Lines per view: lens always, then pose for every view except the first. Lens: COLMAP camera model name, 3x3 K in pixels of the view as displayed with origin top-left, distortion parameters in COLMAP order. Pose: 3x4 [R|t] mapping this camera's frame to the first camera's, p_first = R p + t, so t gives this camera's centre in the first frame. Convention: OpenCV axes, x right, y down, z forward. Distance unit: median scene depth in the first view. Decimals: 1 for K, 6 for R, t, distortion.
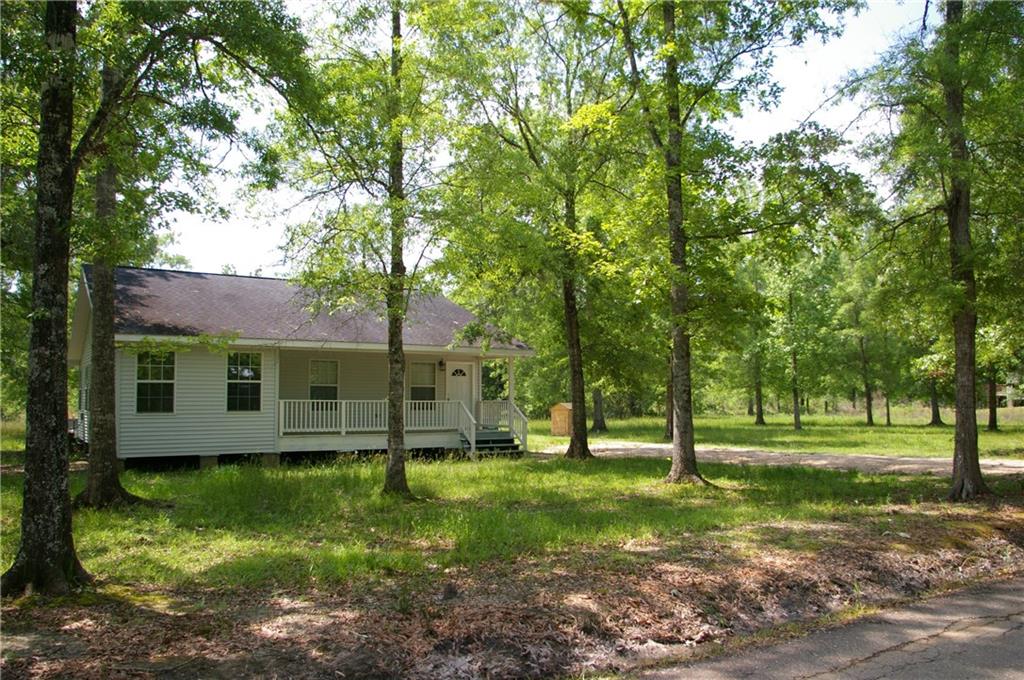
lens RADIAL K [[802.6, 0, 509.5], [0, 802.6, 337.9], [0, 0, 1]] dist [-0.072531, -0.002599]
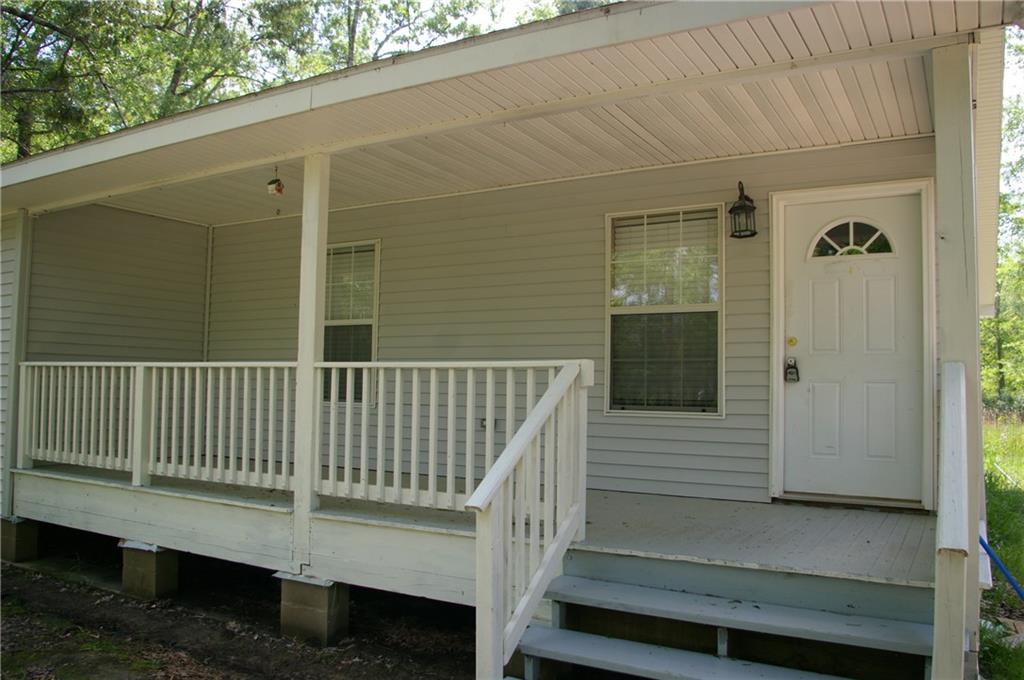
lens RADIAL K [[802.6, 0, 513.8], [0, 802.6, 340.4], [0, 0, 1]] dist [-0.072531, -0.002599]
pose [[0.466887, -0.047560, -0.883037, 0.098790], [0.051988, 0.998302, -0.026280, 0.088804], [0.882788, -0.033637, 0.468566, 1.028098]]
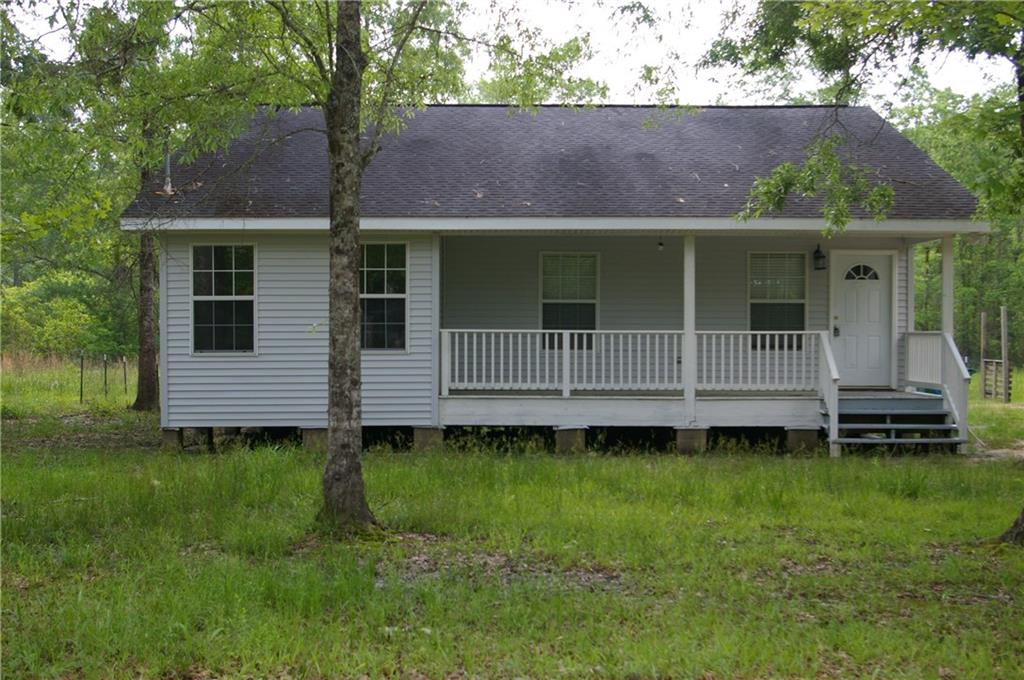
lens RADIAL K [[1461.0, 0, 512.4], [0, 1461.0, 339.1], [0, 0, 1]] dist [0.030466, 0.000000]
pose [[0.853220, 0.005345, -0.521524, 0.268709], [0.038095, 0.996638, 0.072539, 0.014385], [0.520158, -0.081759, 0.850148, 0.181612]]
